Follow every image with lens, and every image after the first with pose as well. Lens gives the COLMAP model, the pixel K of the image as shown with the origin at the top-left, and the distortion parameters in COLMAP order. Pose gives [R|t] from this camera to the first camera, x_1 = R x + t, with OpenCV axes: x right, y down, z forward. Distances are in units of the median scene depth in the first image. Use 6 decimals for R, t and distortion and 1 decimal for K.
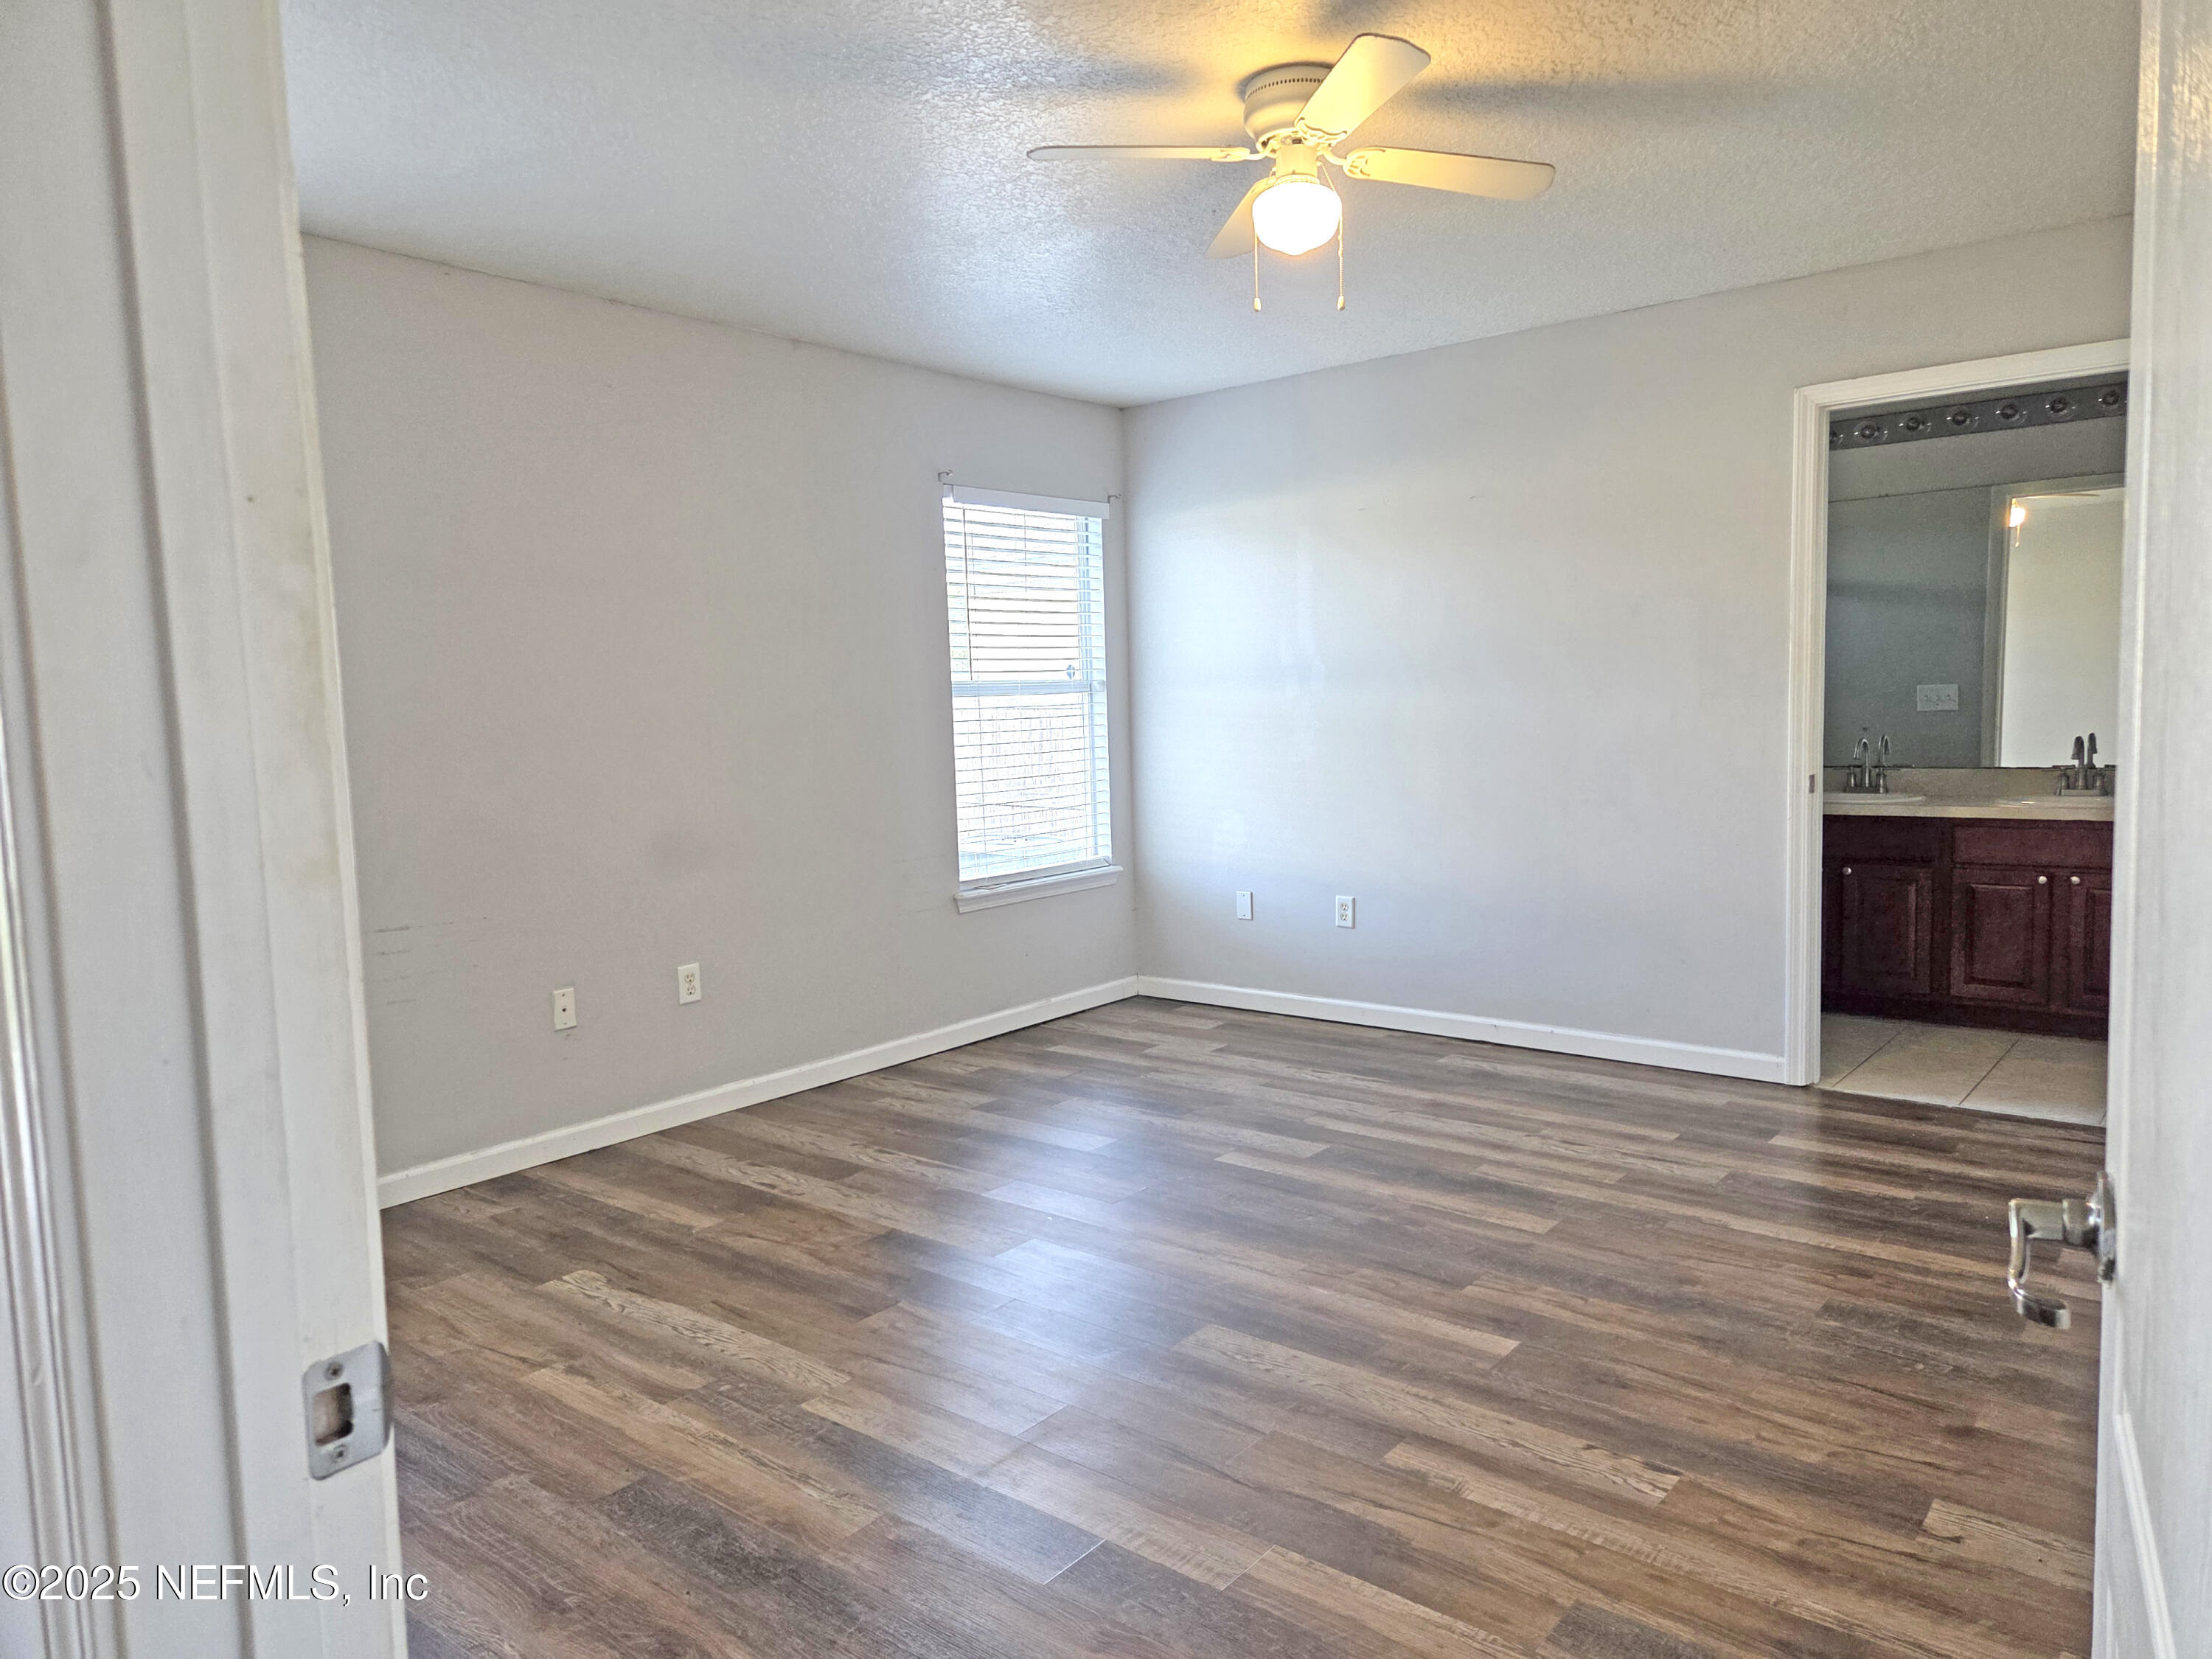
lens RADIAL K [[1481.1, 0, 1094.4], [0, 1481.1, 838.0], [0, 0, 1]] dist [0.073862, -0.049653]
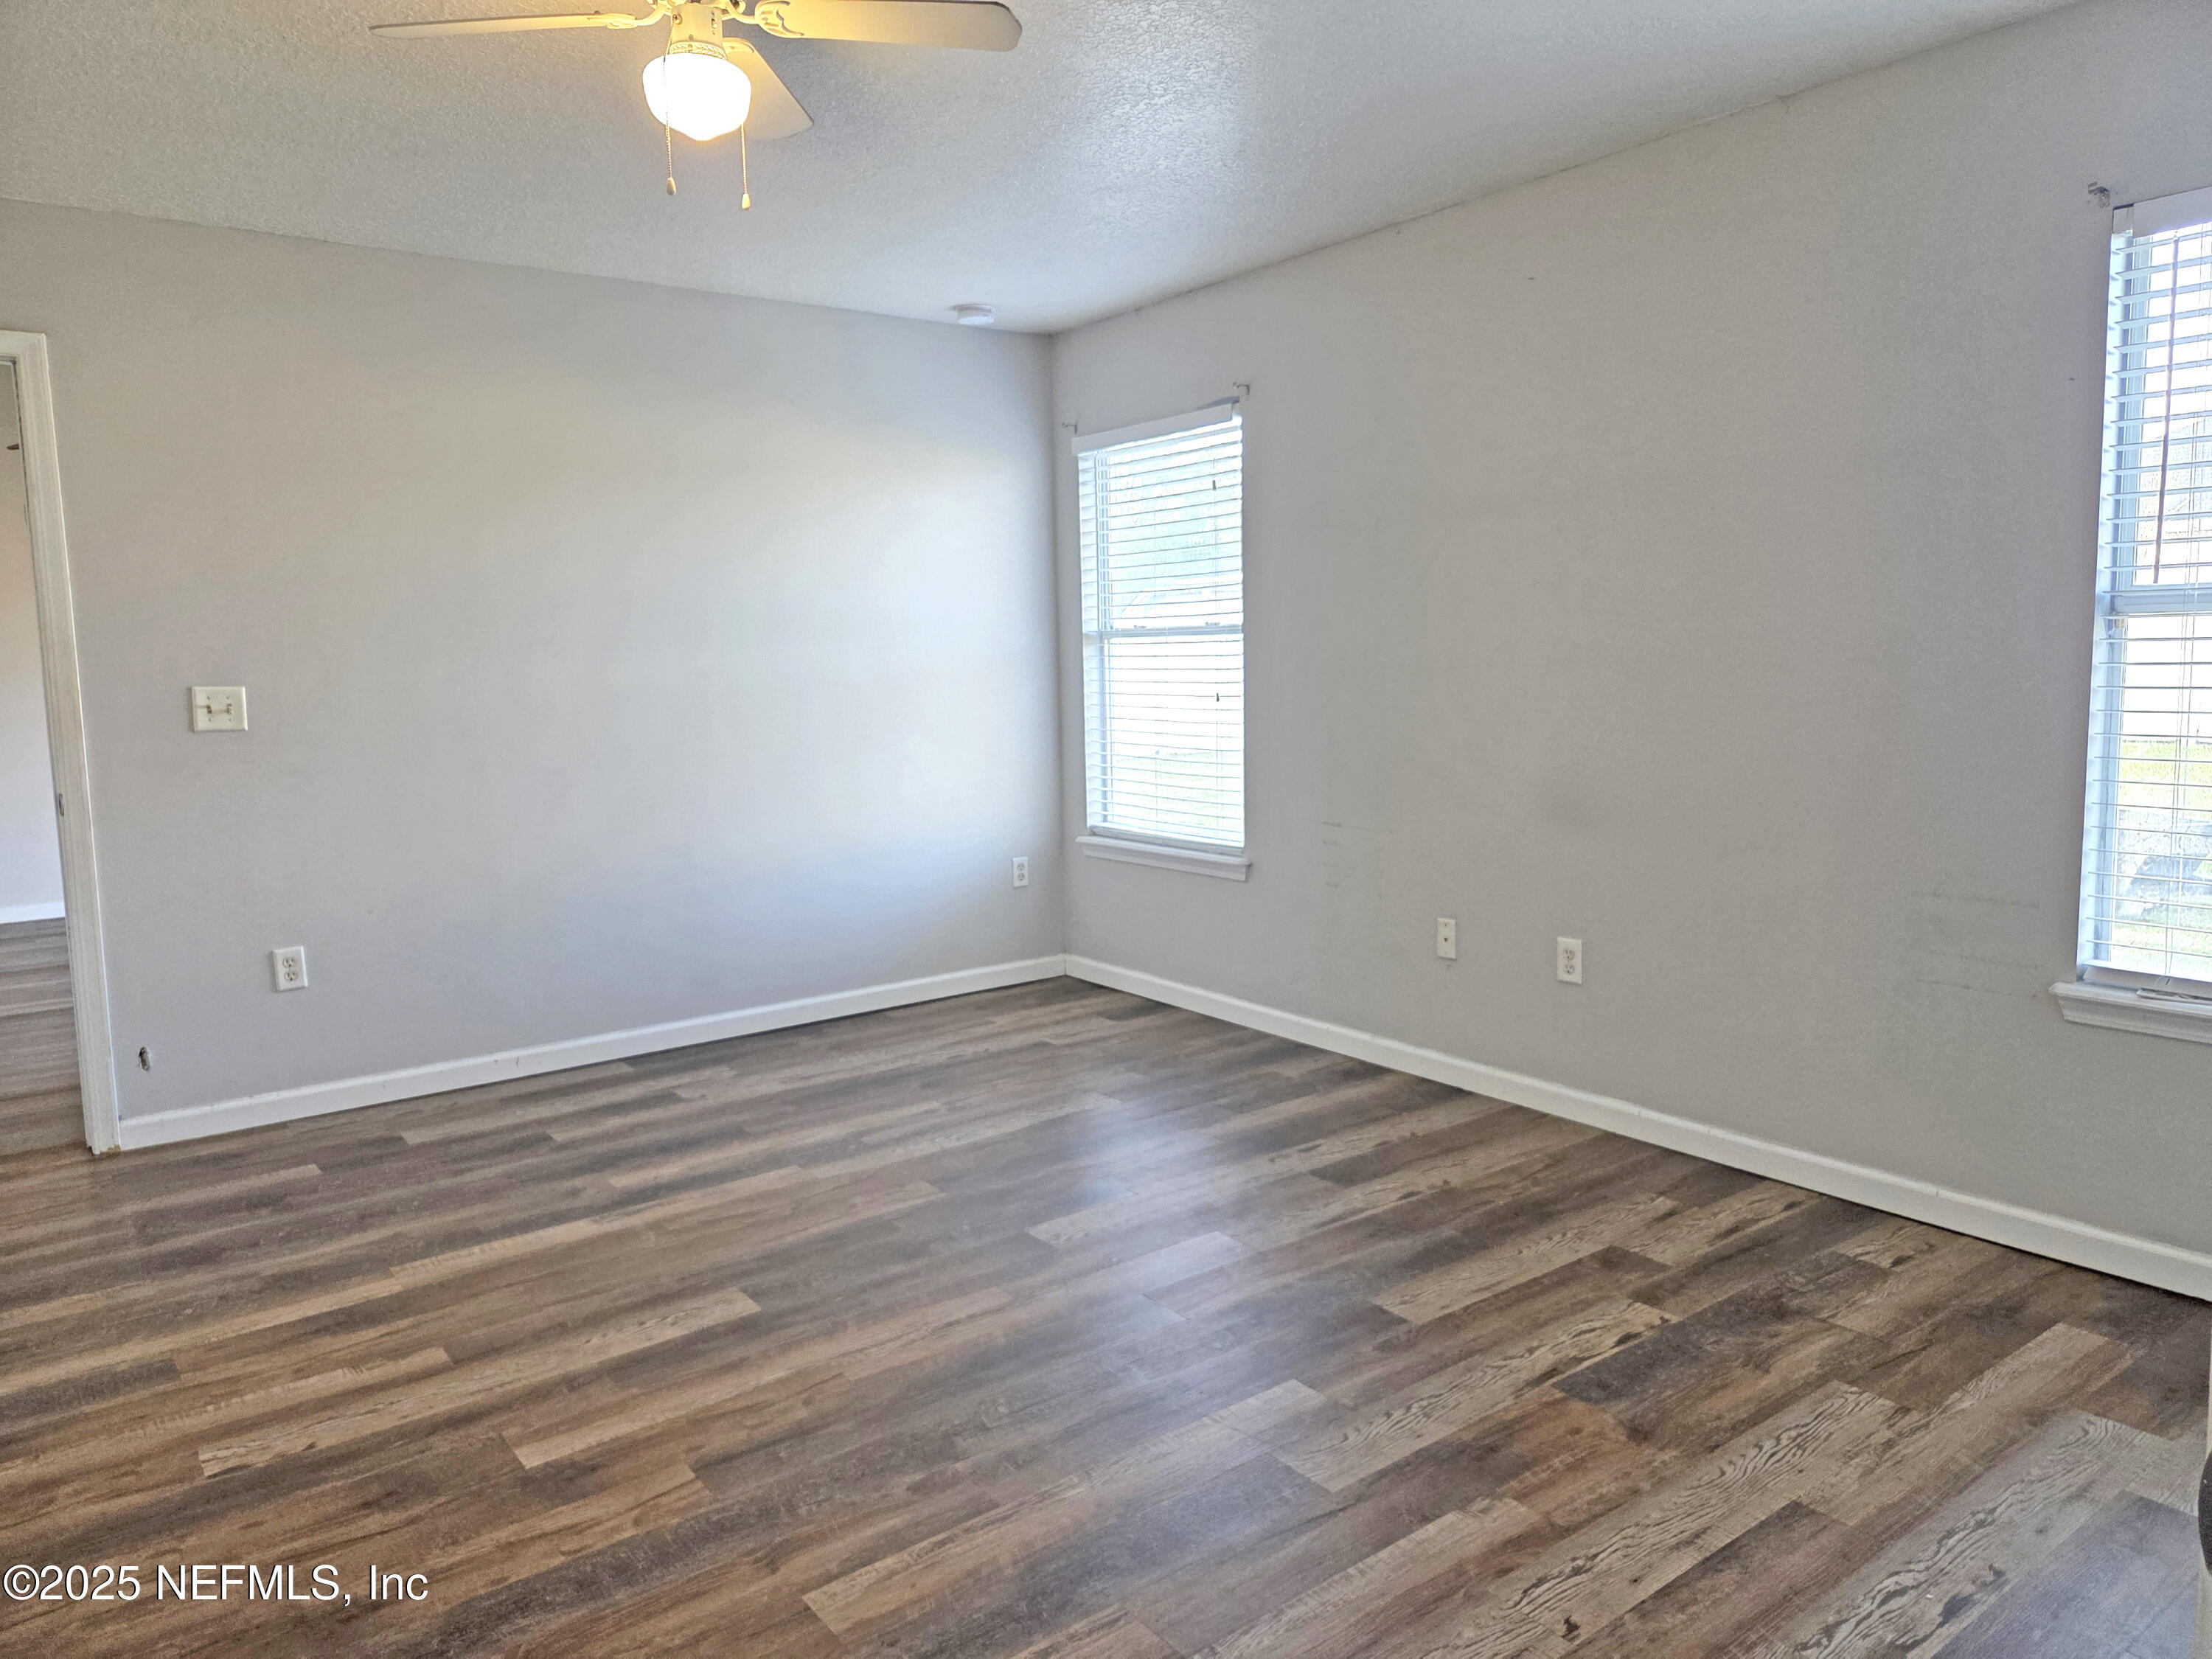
lens RADIAL K [[1481.1, 0, 1104.0], [0, 1481.1, 813.6], [0, 0, 1]] dist [0.073862, -0.049653]
pose [[-0.231608, 0.143725, -0.962134, 0.876513], [-0.058902, 0.985140, 0.161340, -0.157141], [0.971024, 0.094039, -0.219700, 1.332896]]
